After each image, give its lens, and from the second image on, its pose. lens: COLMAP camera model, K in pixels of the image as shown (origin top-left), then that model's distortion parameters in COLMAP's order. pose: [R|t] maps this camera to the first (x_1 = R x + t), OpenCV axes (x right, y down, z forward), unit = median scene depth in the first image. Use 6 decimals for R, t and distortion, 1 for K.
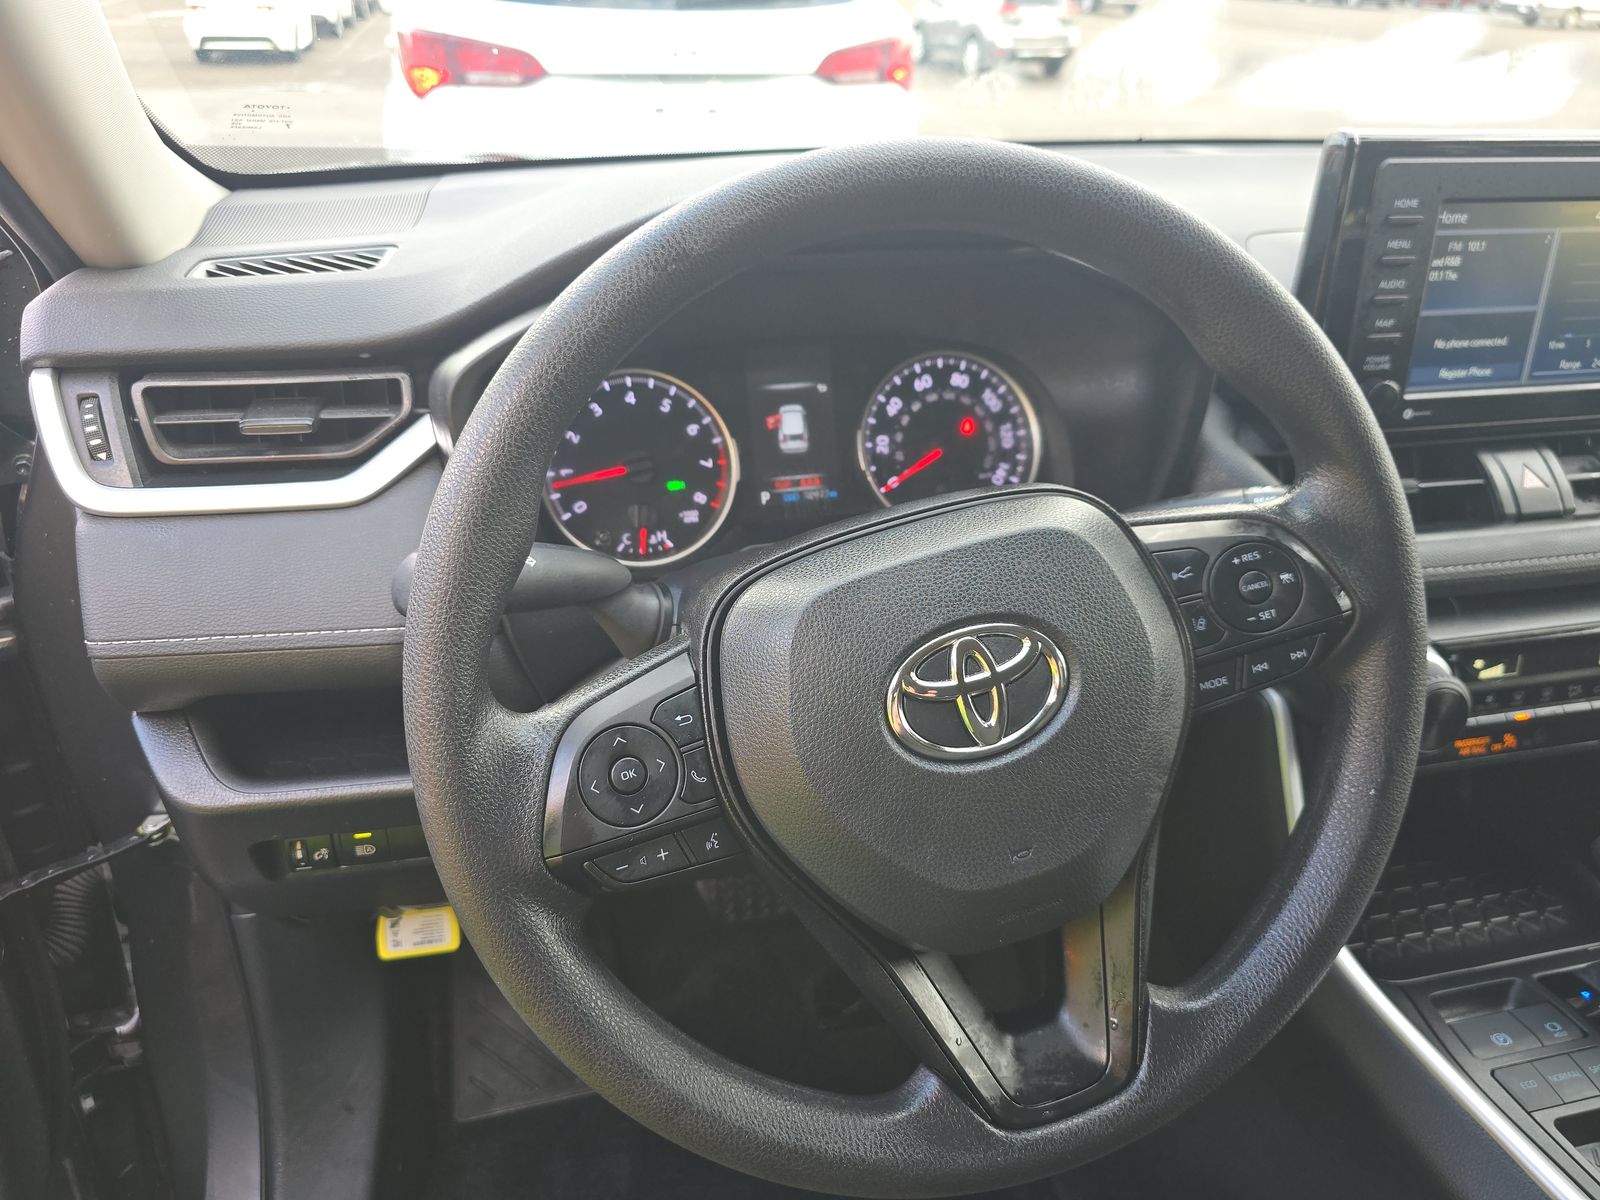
lens RADIAL K [[1096.0, 0, 805.5], [0, 1096.0, 608.4], [0, 0, 1]] dist [0.007142, -0.015371]
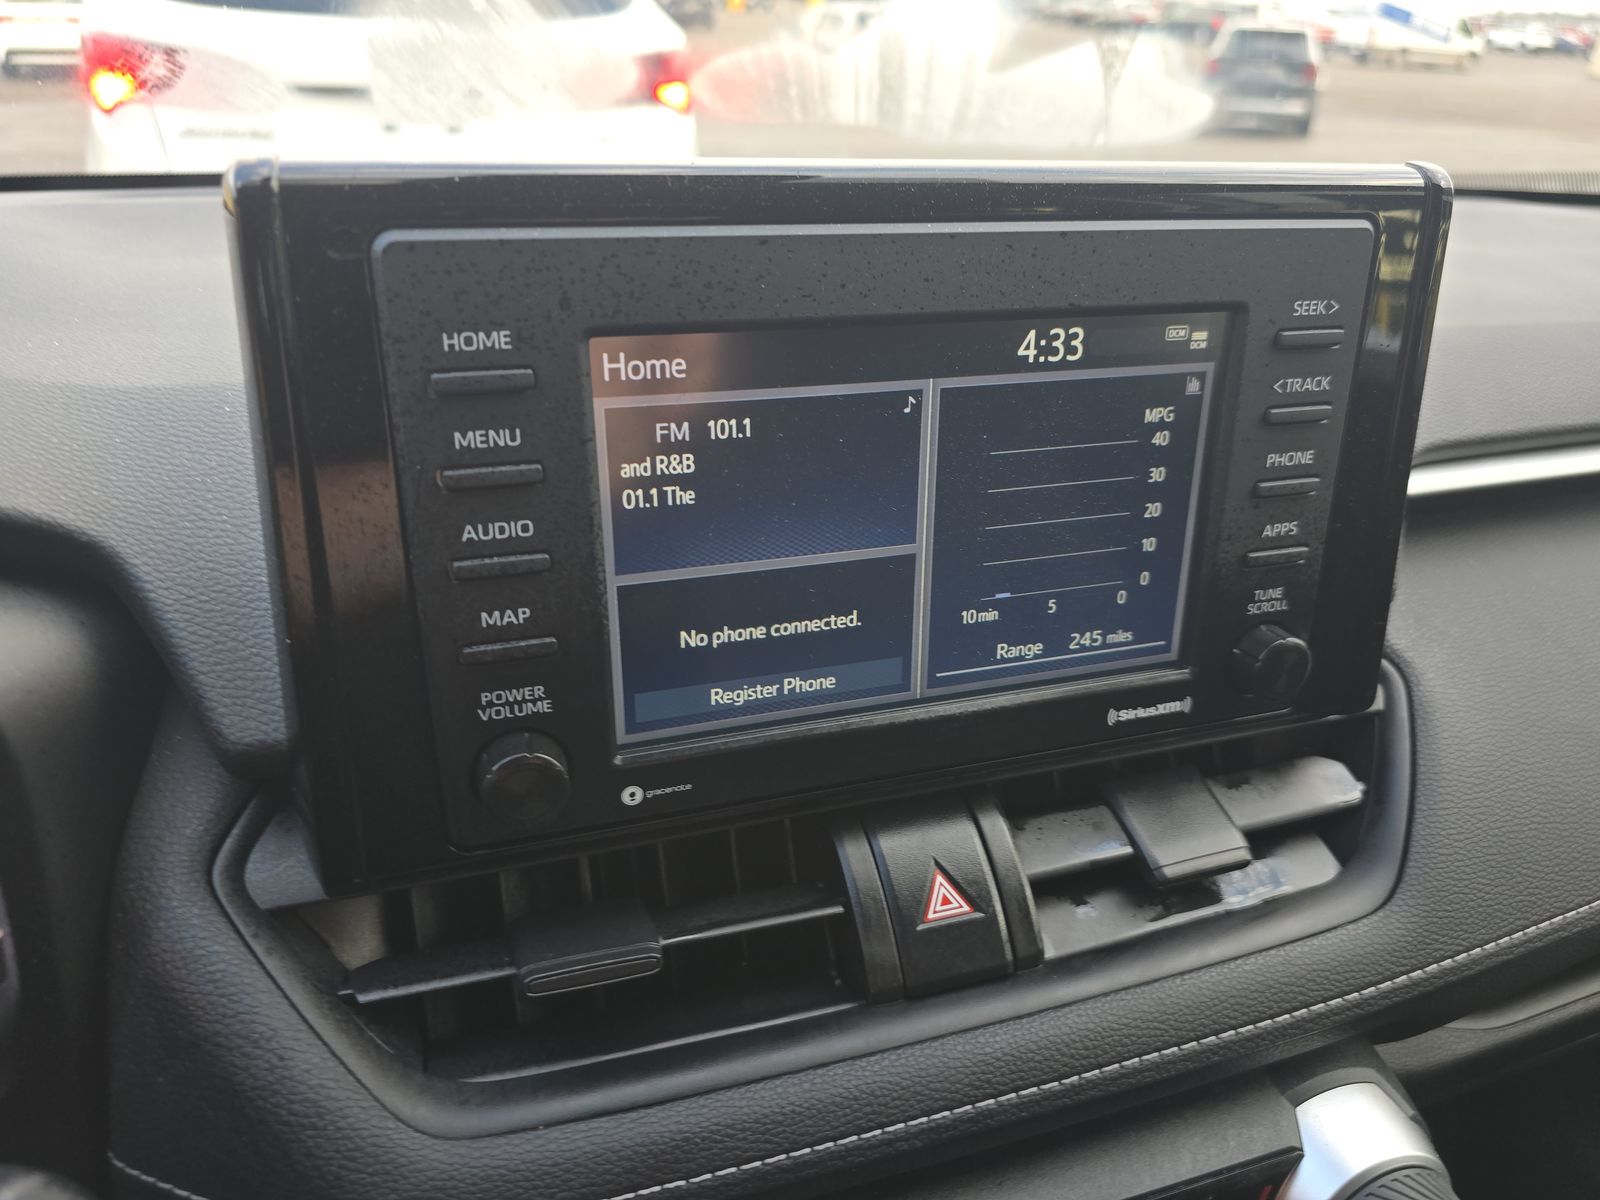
lens RADIAL K [[1096.0, 0, 792.2], [0, 1096.0, 604.5], [0, 0, 1]] dist [0.007142, -0.015371]
pose [[0.995015, -0.027905, 0.095739, 0.573564], [0.030028, 0.999332, -0.020808, -0.243207], [-0.095094, 0.023579, 0.995189, 0.552622]]
